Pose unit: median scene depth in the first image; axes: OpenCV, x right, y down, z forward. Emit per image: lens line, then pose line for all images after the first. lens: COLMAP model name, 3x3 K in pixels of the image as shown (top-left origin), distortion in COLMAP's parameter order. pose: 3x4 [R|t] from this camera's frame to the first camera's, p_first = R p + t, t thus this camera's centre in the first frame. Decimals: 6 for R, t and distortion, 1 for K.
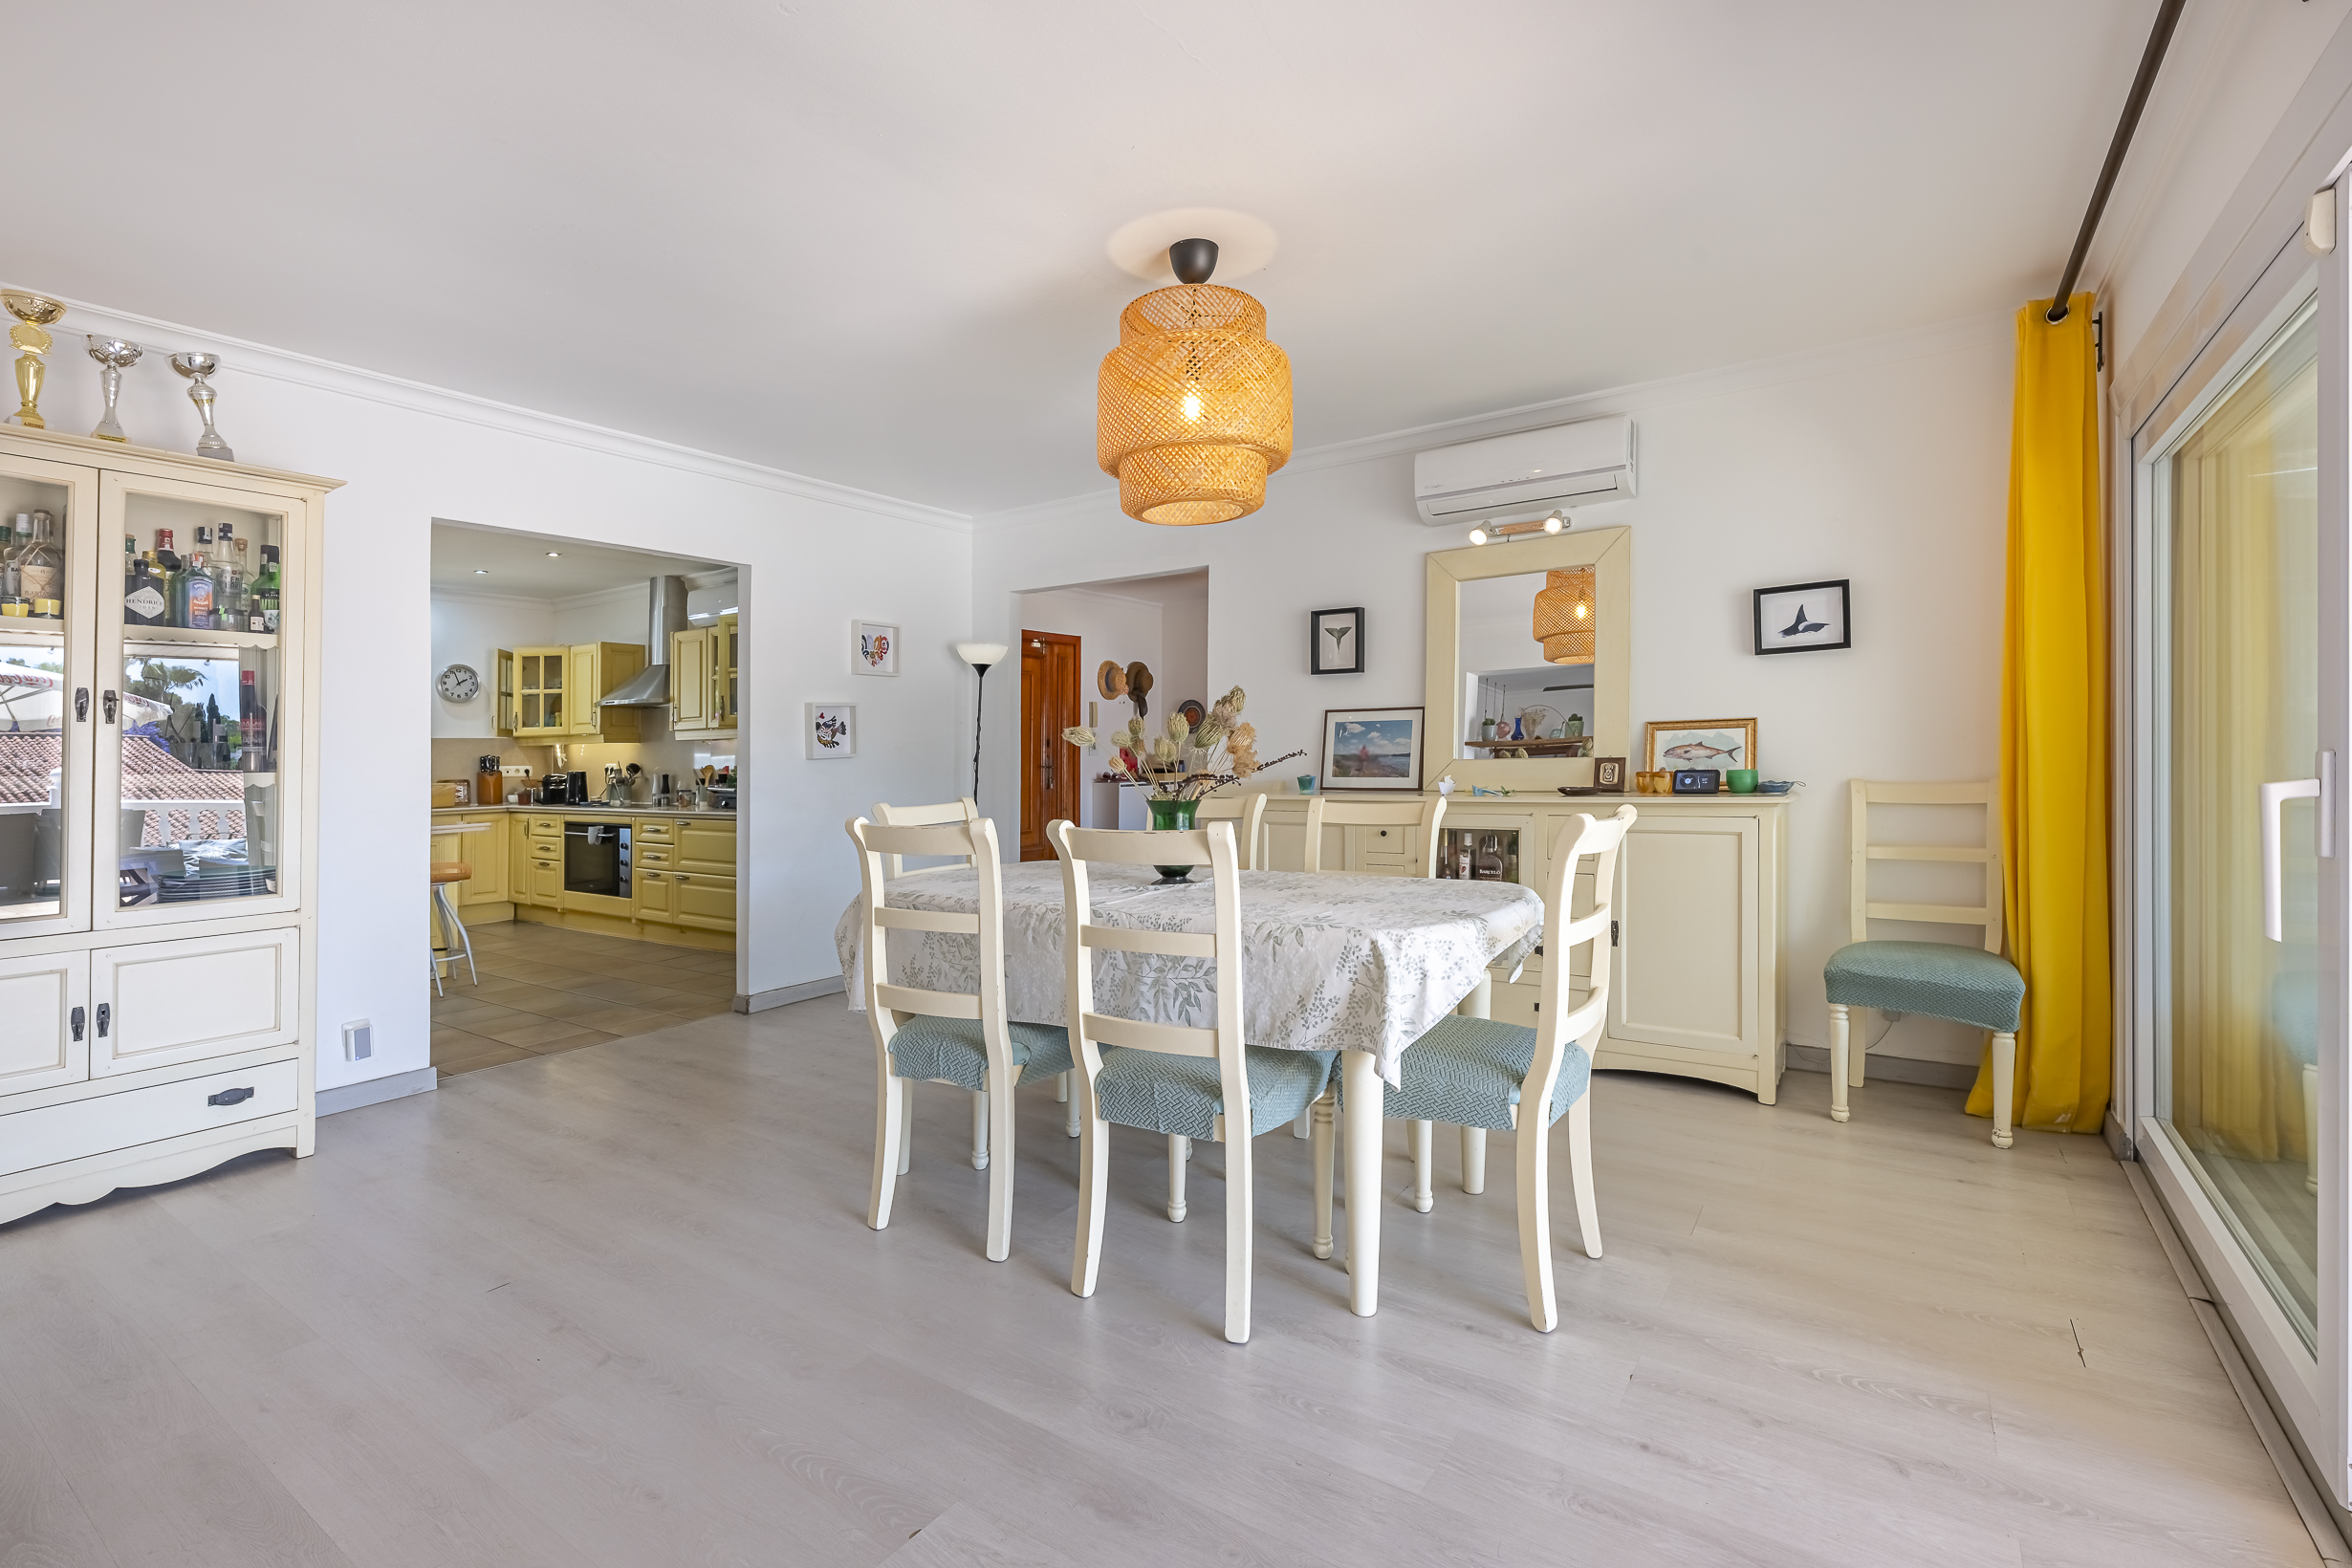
lens RADIAL K [[1066.9, 0, 1173.9], [0, 1066.9, 751.9], [0, 0, 1]] dist [0.000224, 0.000046]
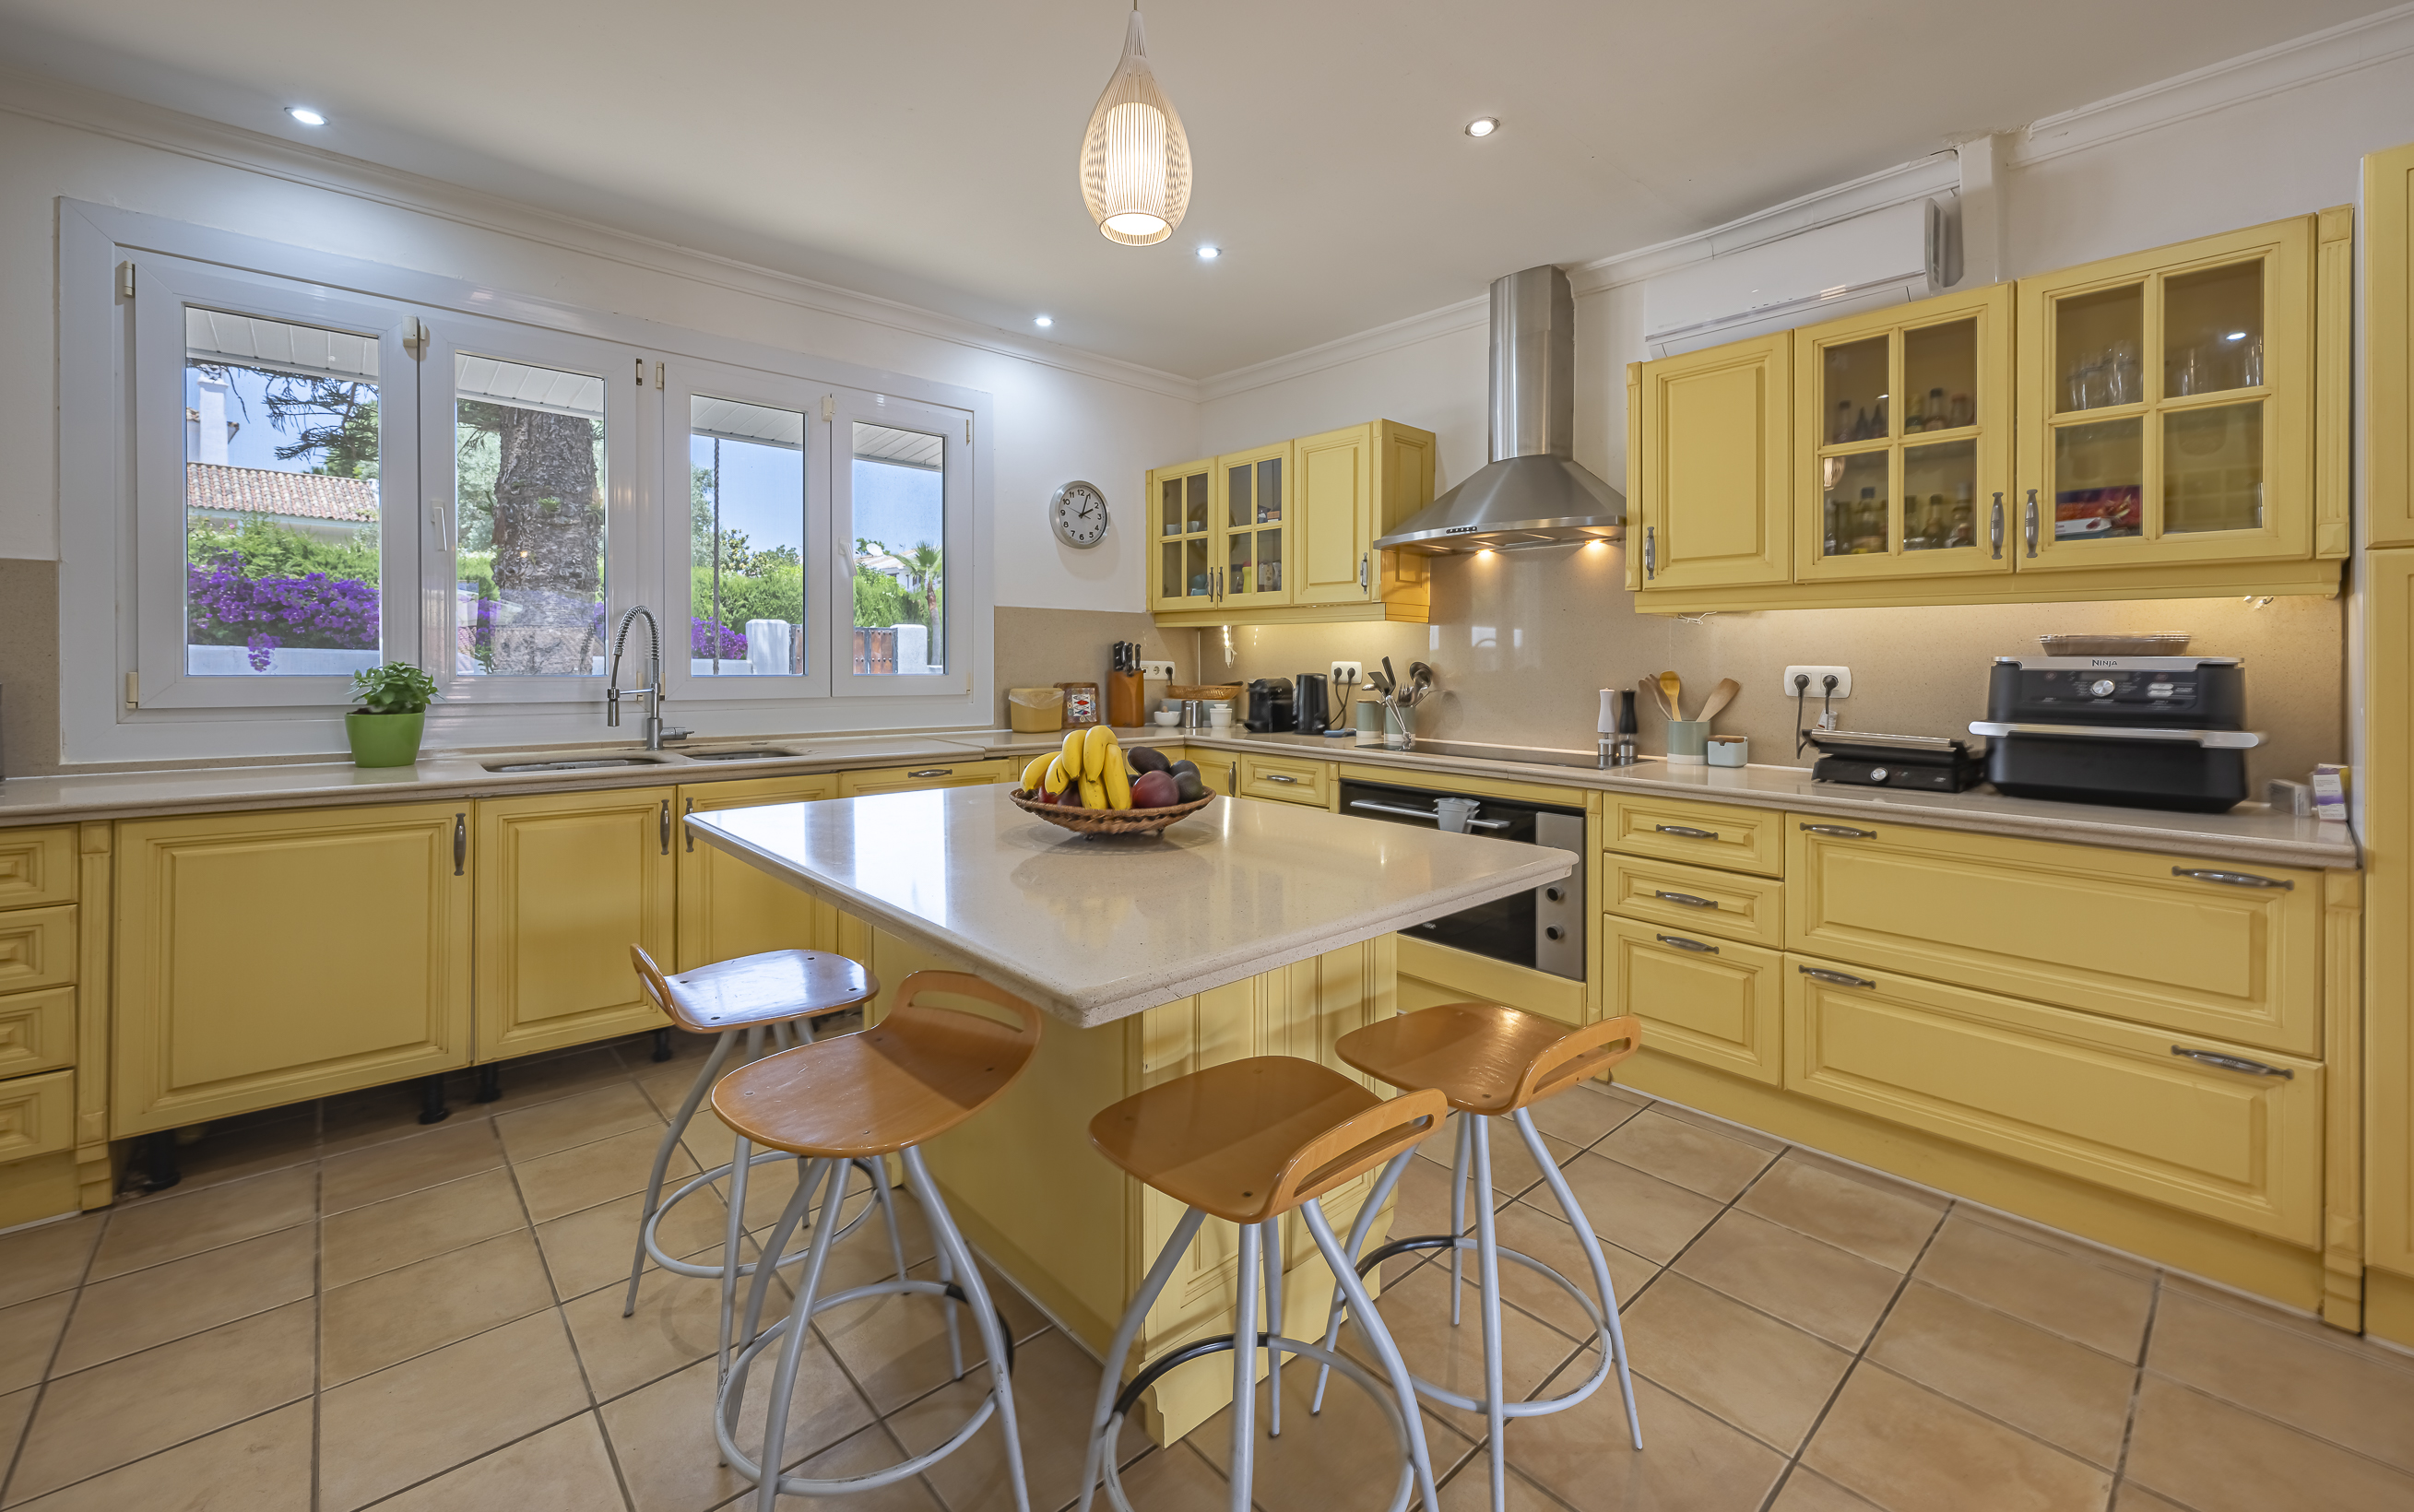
lens RADIAL K [[971.0, 0, 1207.0], [0, 971.0, 756.0], [0, 0, 1]] dist [-0.000073, 0.000013]
pose [[0.972018, 0.052158, -0.229044, -0.487655], [-0.028597, 0.994060, 0.105007, 0.008584], [0.233160, -0.095519, 0.967736, 0.506178]]
